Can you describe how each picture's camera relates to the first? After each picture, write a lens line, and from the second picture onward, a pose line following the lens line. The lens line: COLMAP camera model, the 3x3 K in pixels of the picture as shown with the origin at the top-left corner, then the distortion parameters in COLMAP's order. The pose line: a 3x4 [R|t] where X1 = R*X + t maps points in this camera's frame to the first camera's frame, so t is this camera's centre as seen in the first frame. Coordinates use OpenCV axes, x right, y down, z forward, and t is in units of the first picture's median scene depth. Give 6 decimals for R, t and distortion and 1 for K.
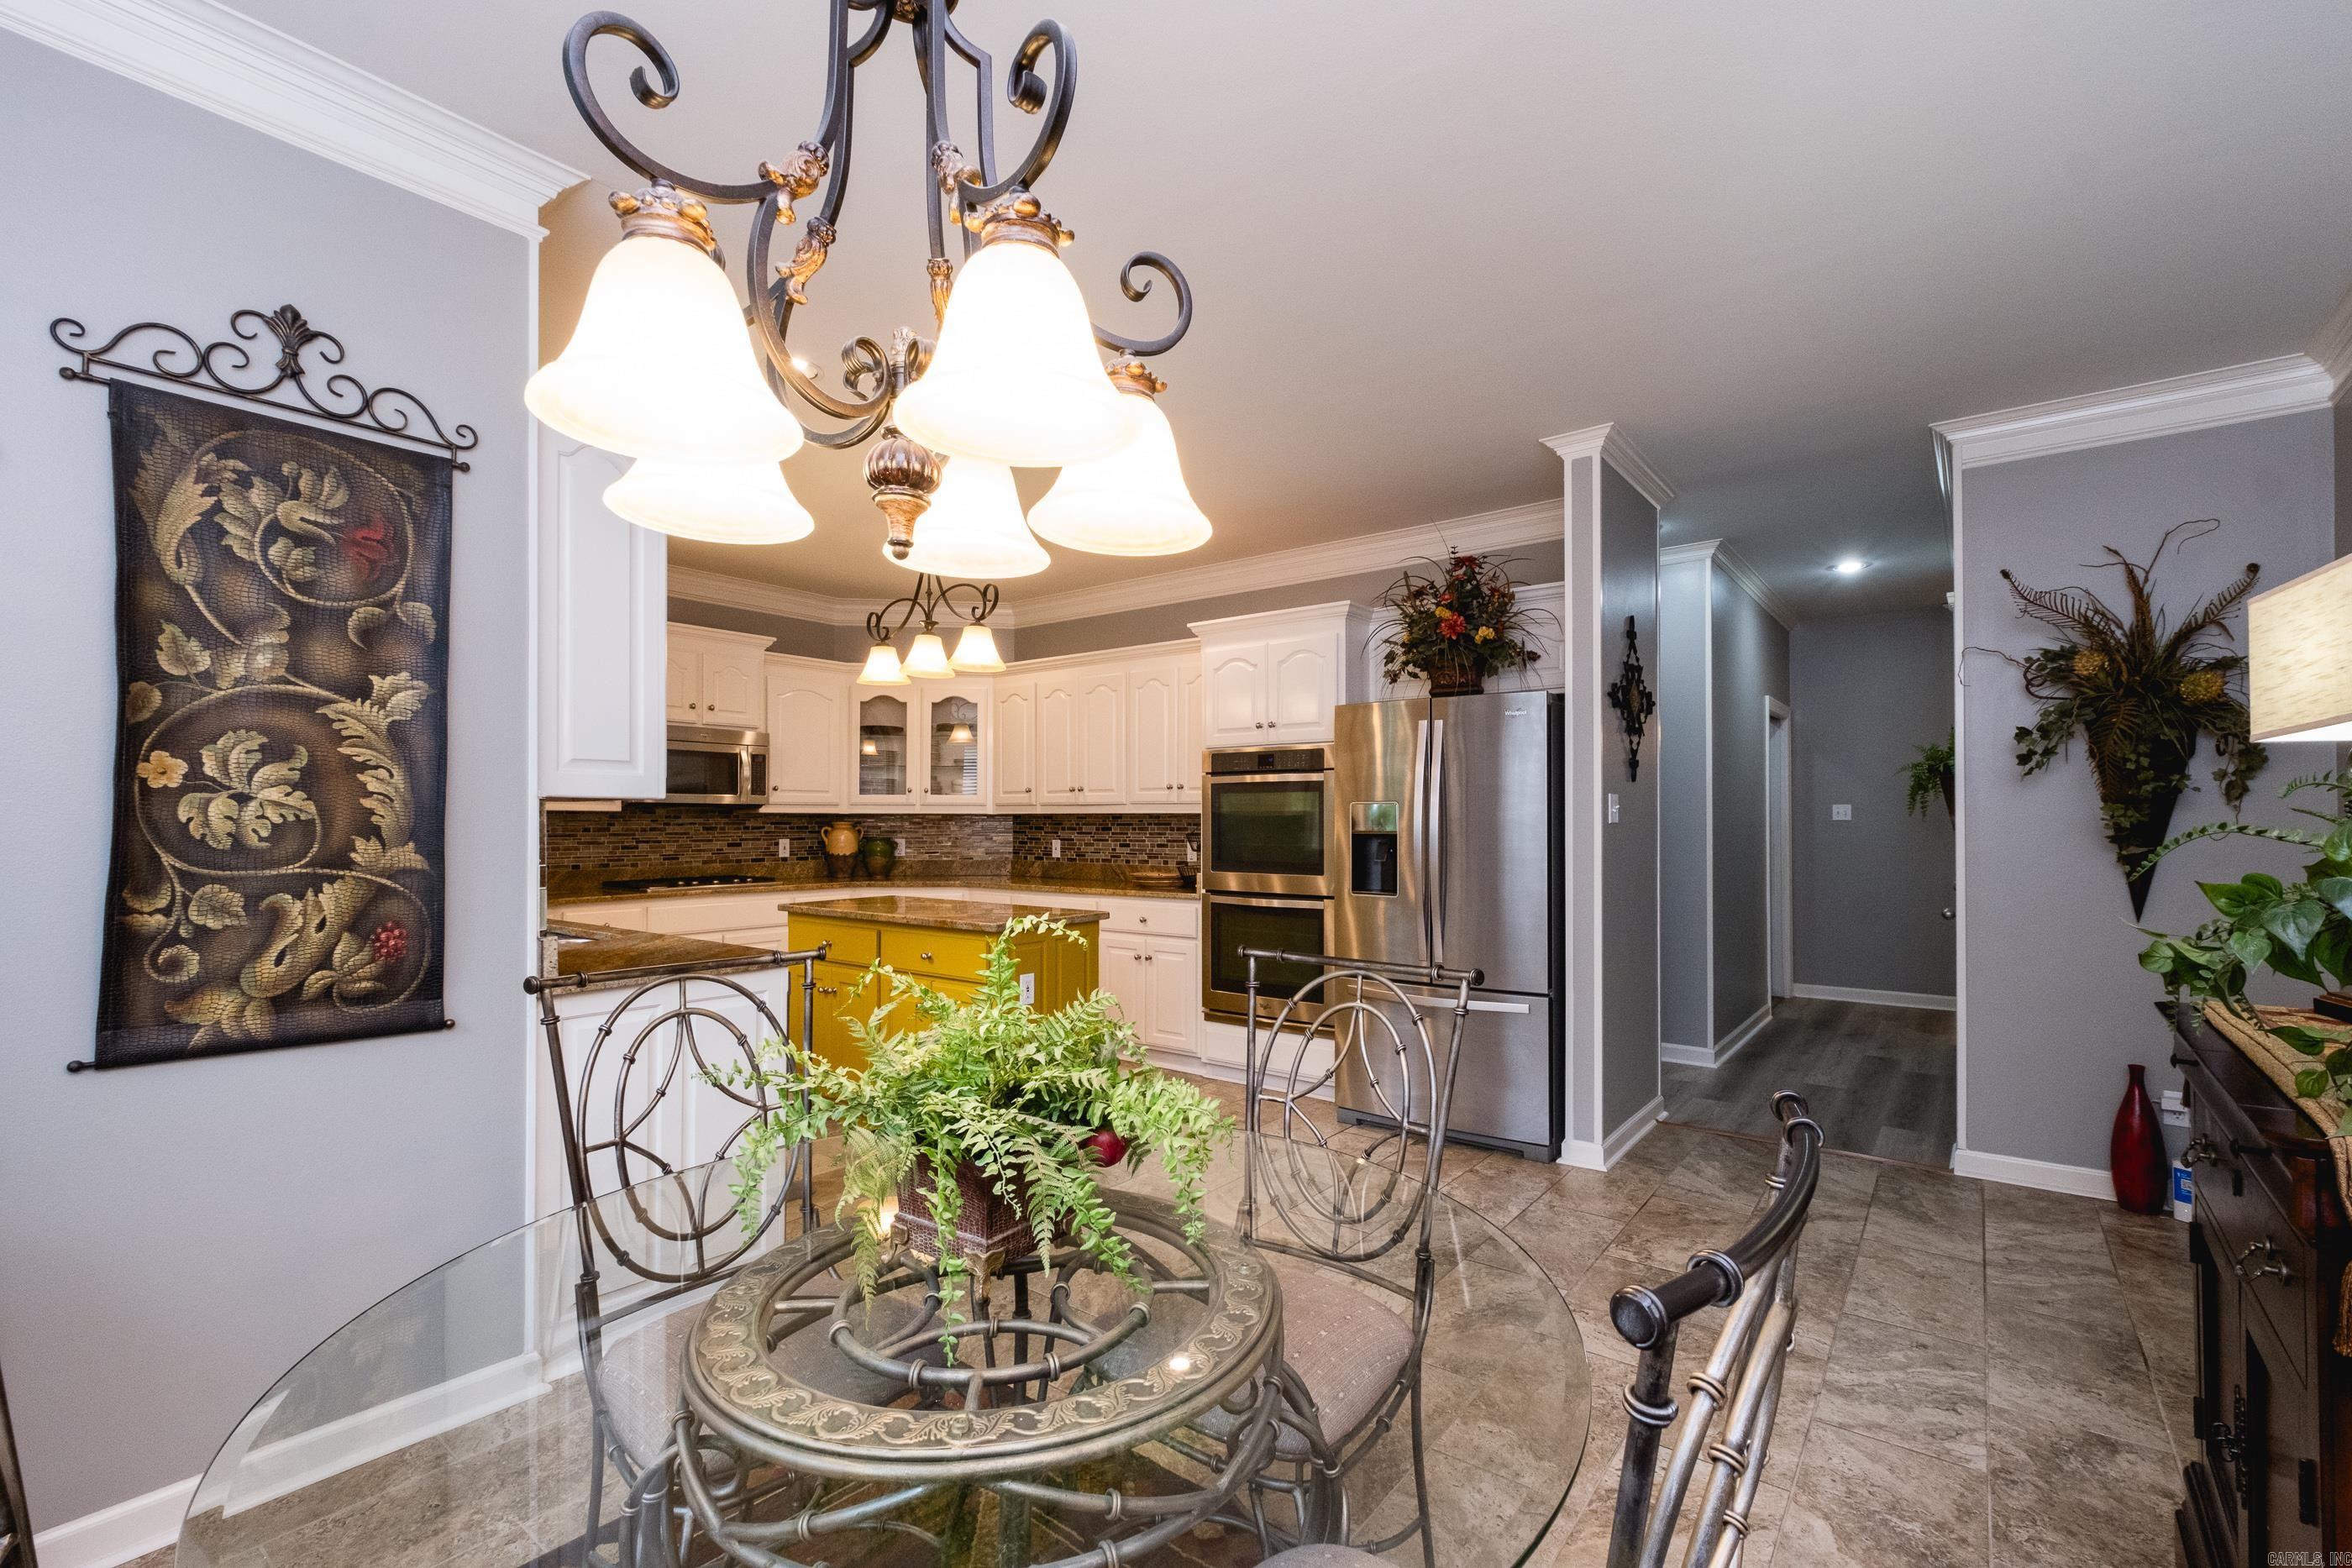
lens RADIAL K [[1019.6, 0, 1183.3], [0, 1019.6, 802.5], [0, 0, 1]] dist [0.002423, -0.004999]
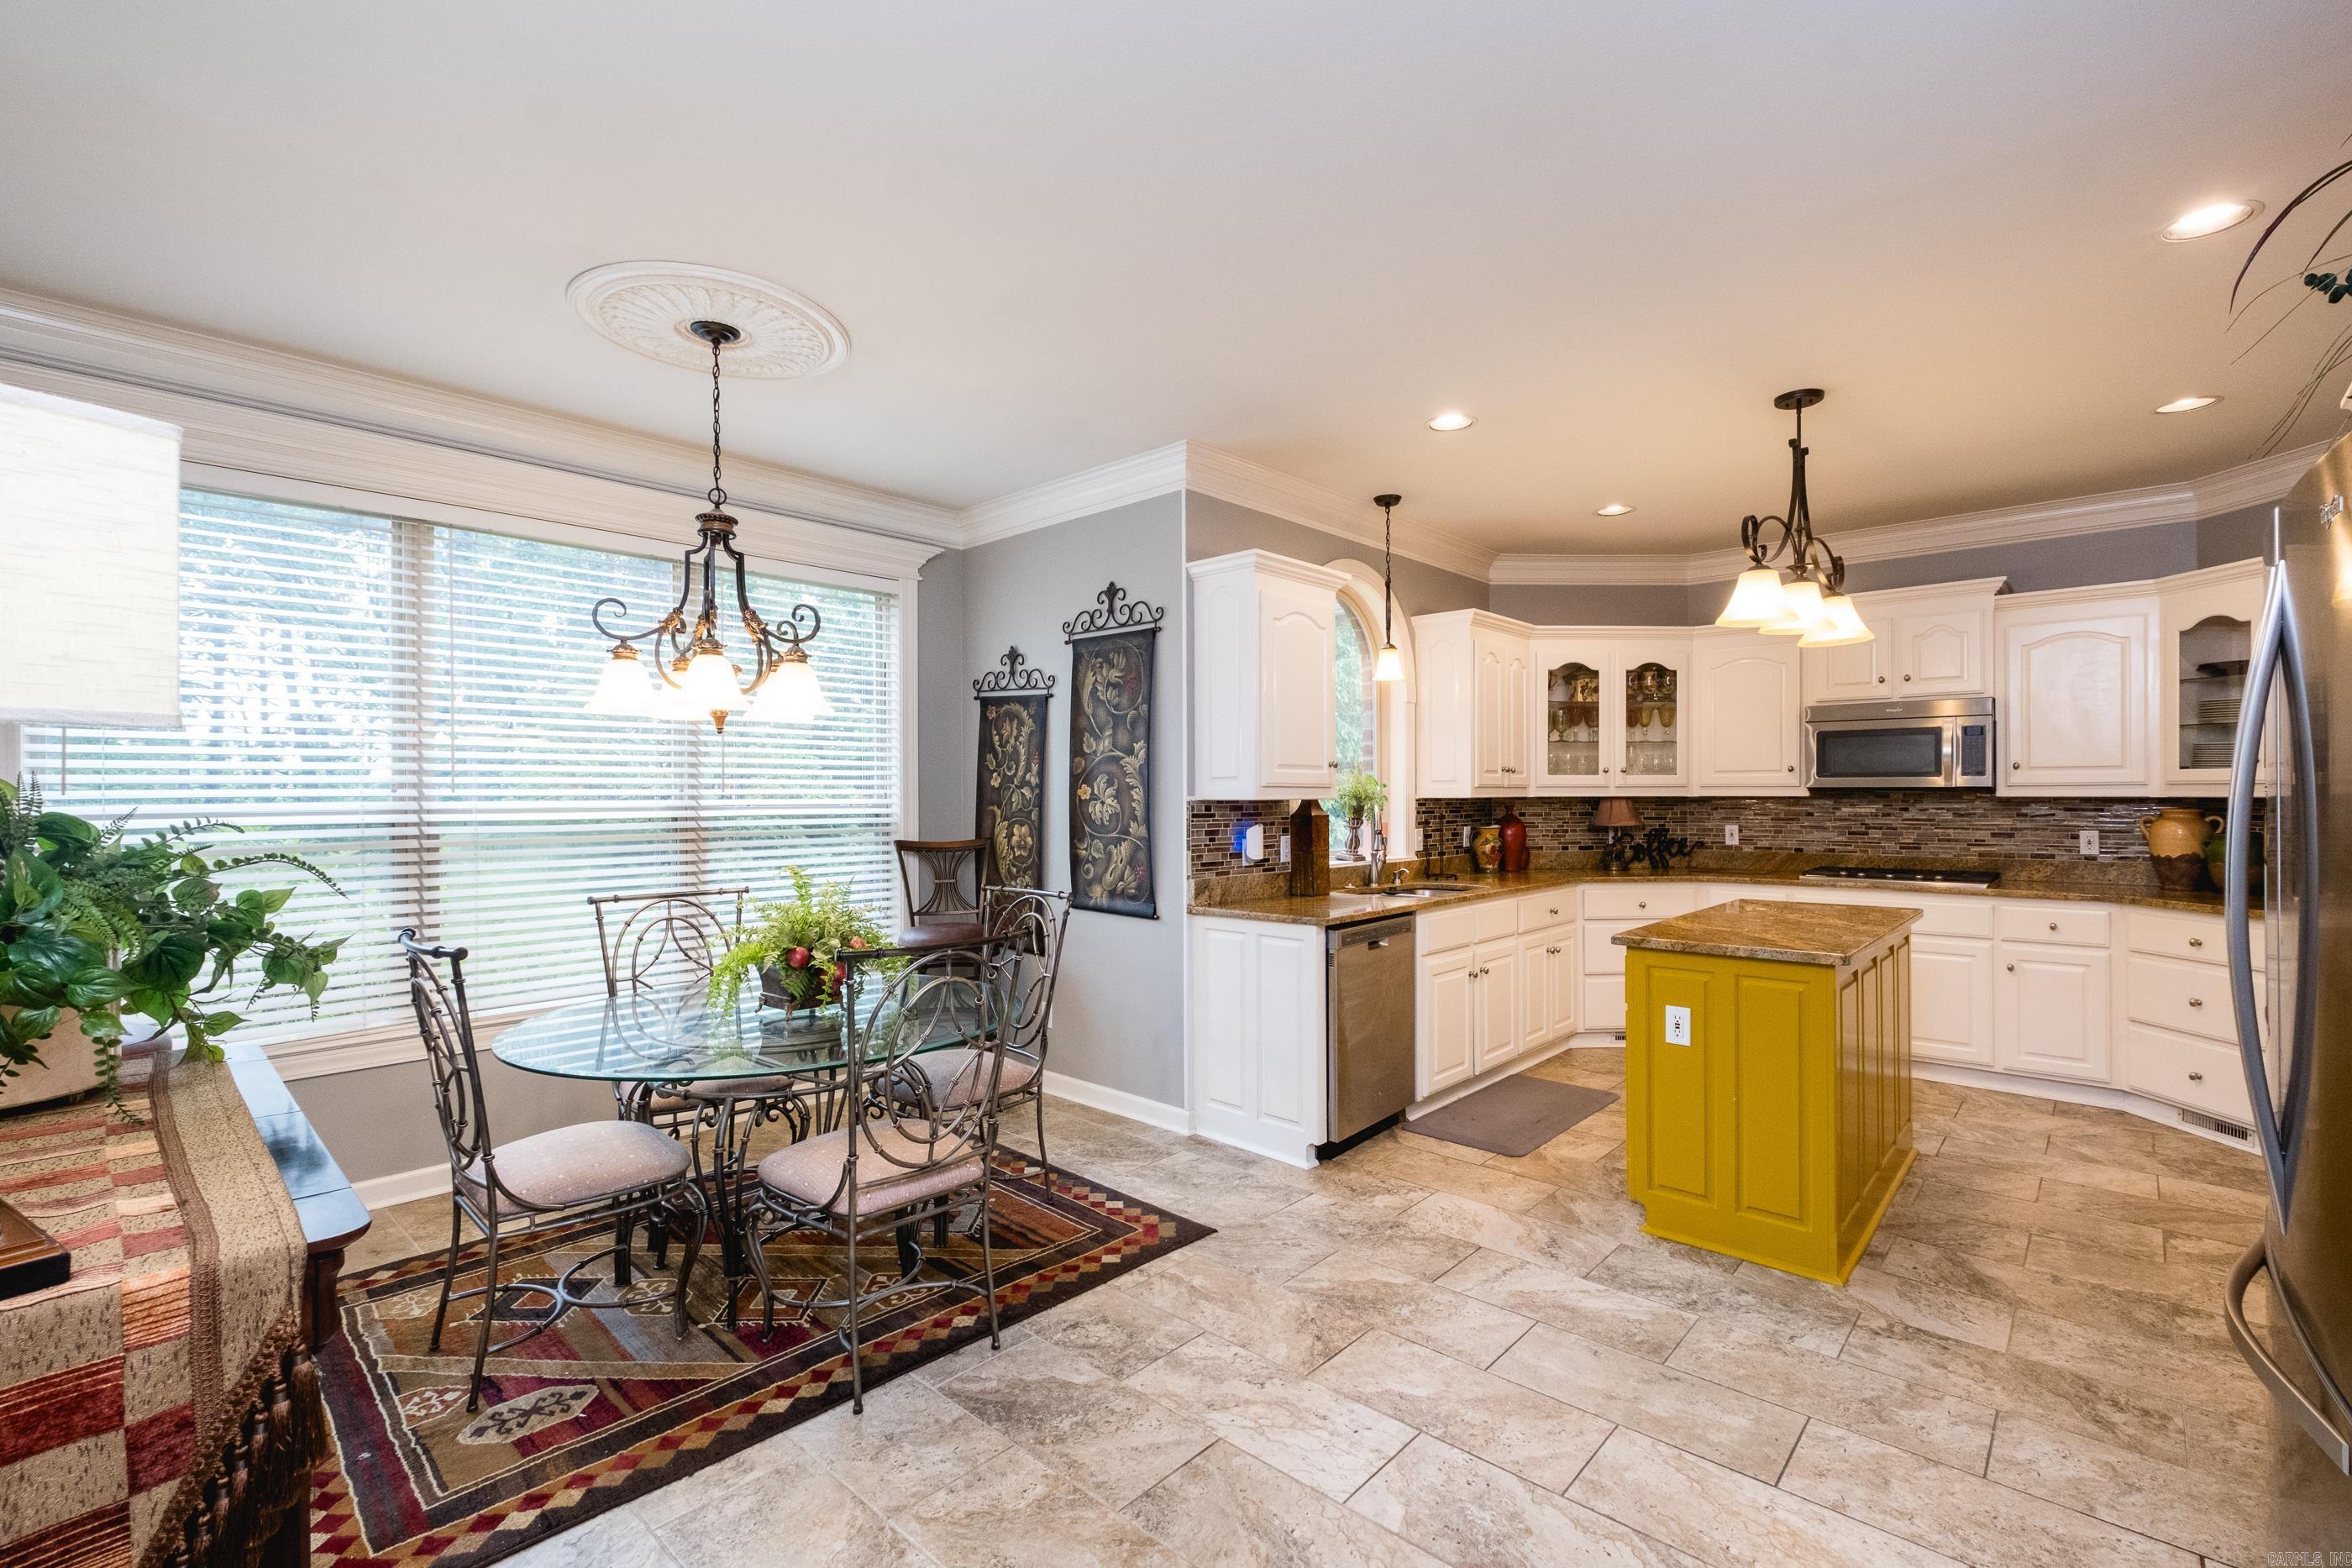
lens RADIAL K [[1009.3, 0, 1185.0], [0, 1009.3, 786.5], [0, 0, 1]] dist [0.004073, -0.003619]
pose [[-0.072976, -0.008132, -0.997301, 1.316211], [0.022364, 0.999702, -0.009788, -0.014691], [0.997083, -0.023018, -0.072772, 1.312490]]
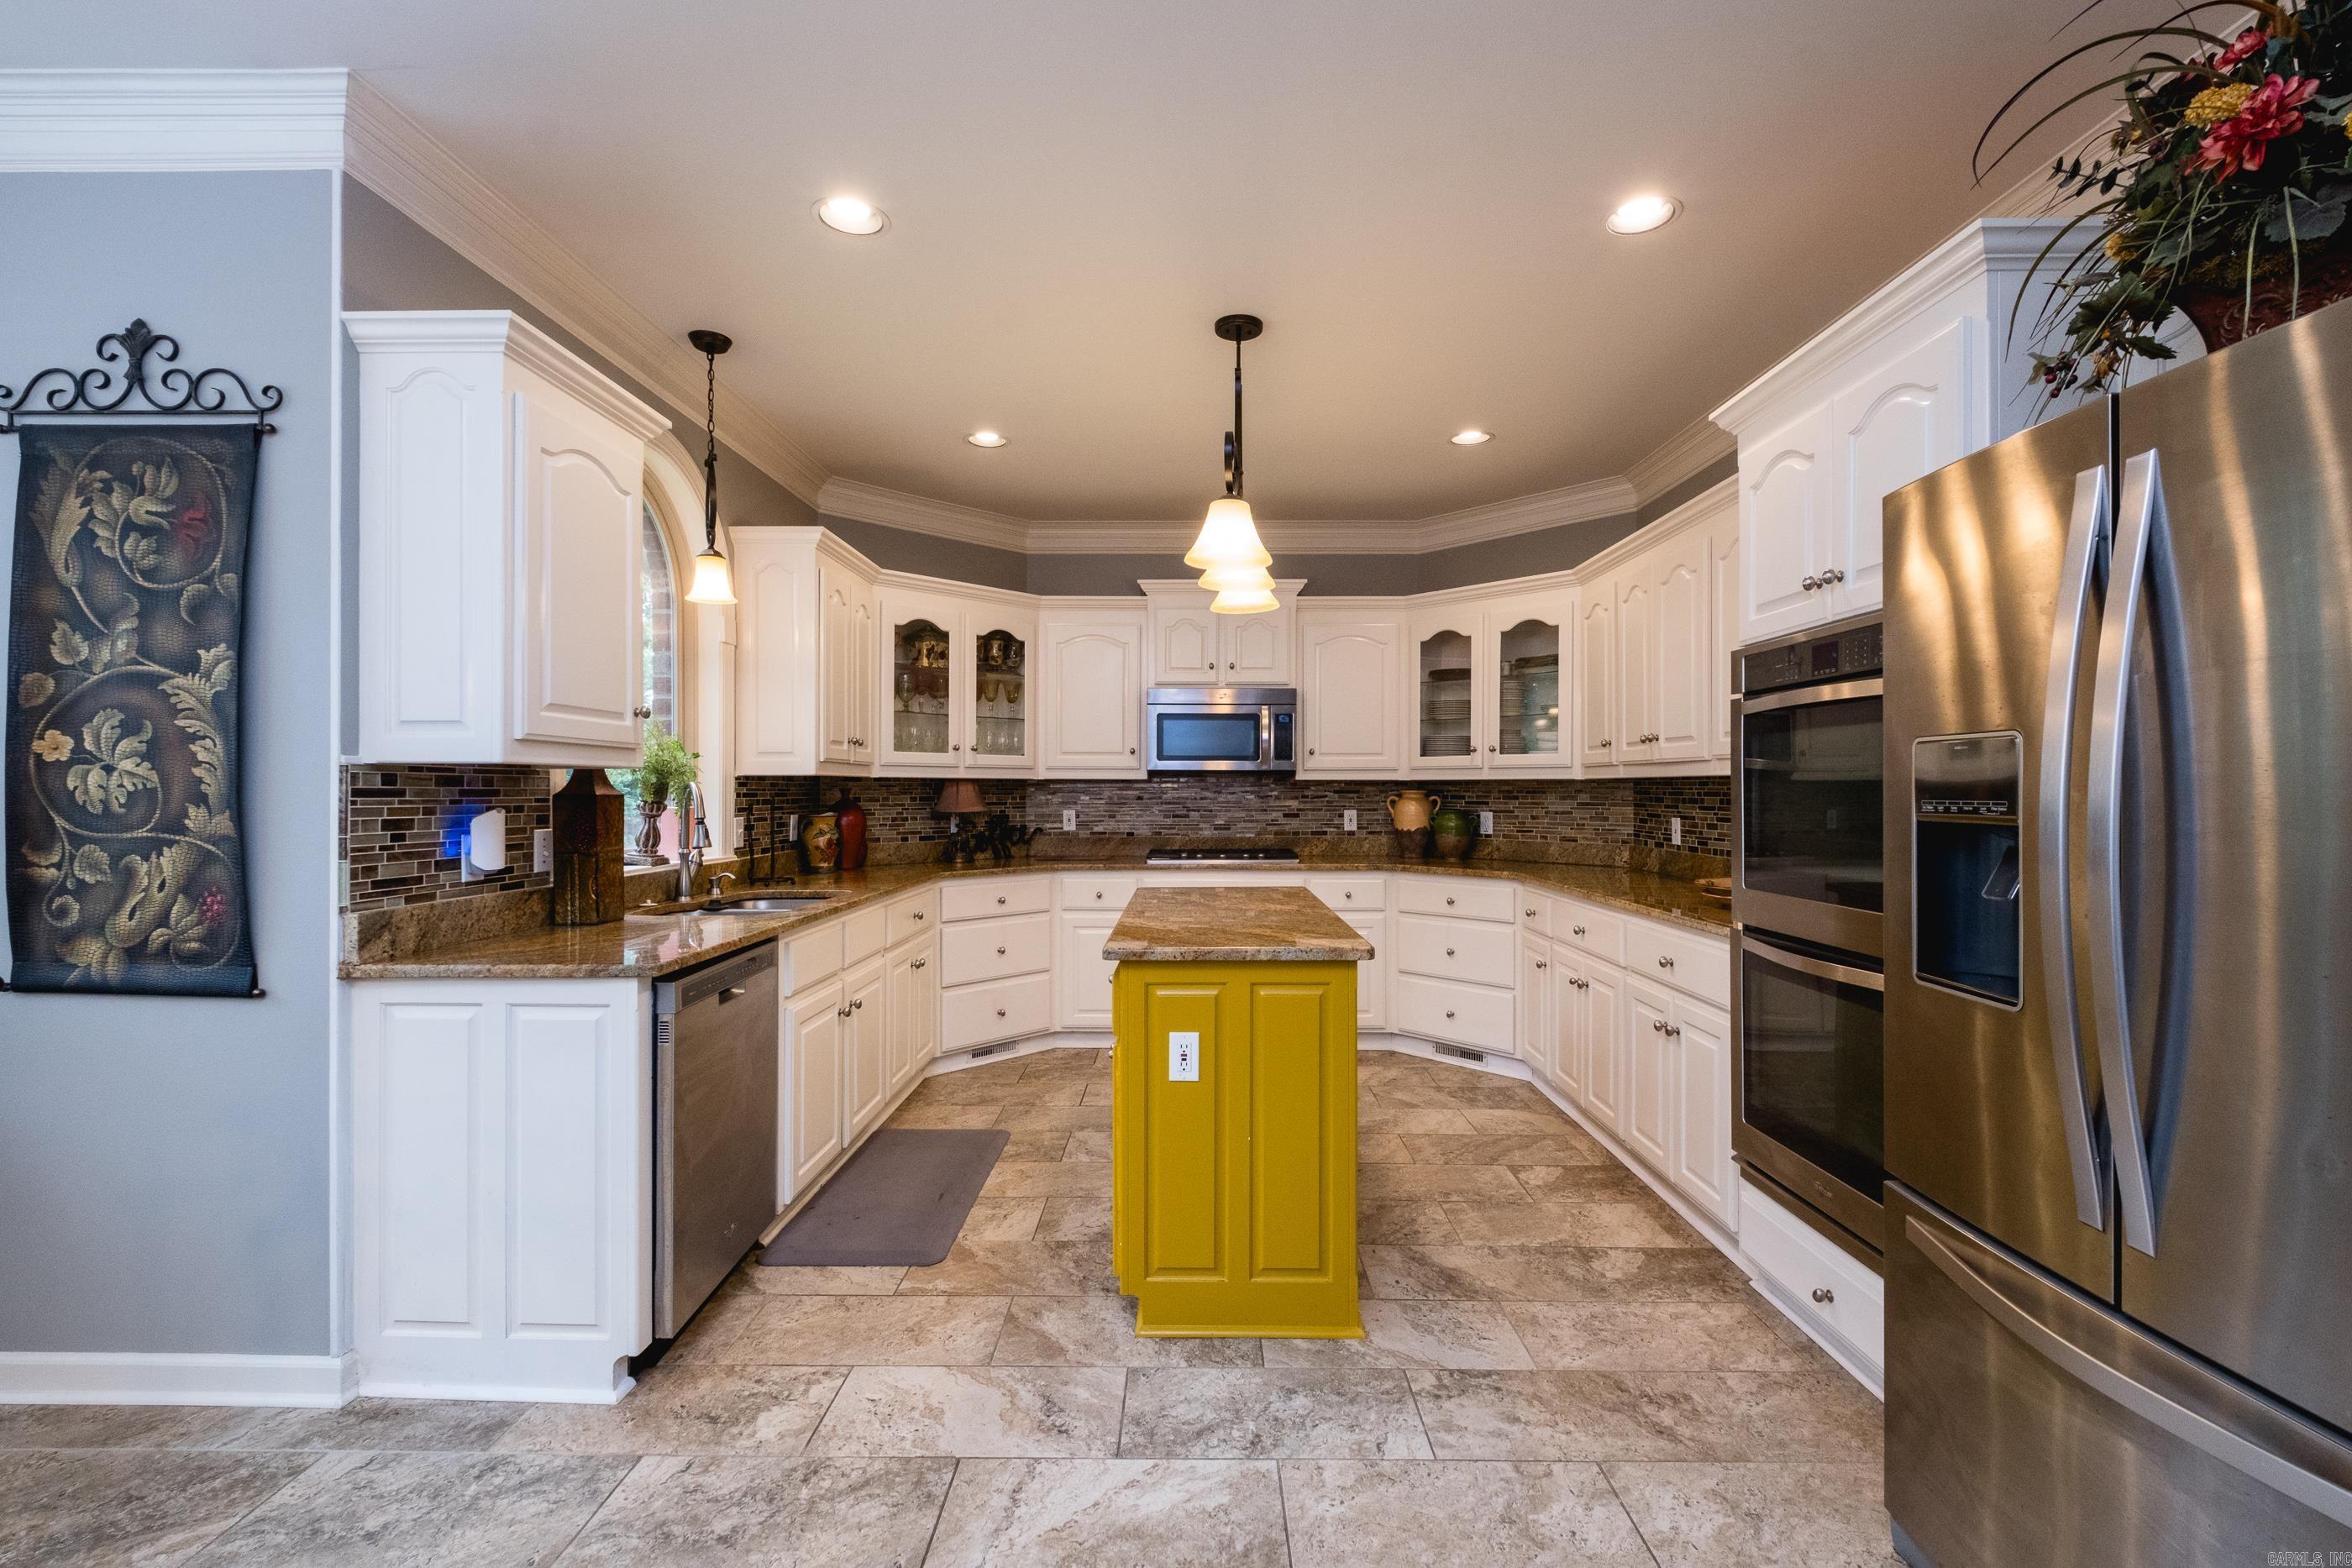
lens RADIAL K [[1009.3, 0, 1185.0], [0, 1009.3, 786.5], [0, 0, 1]] dist [0.004073, -0.003619]
pose [[0.610384, -0.003332, -0.792099, 0.670014], [0.015088, 0.999859, 0.007420, 0.024053], [0.791962, -0.016480, 0.610348, 1.222006]]
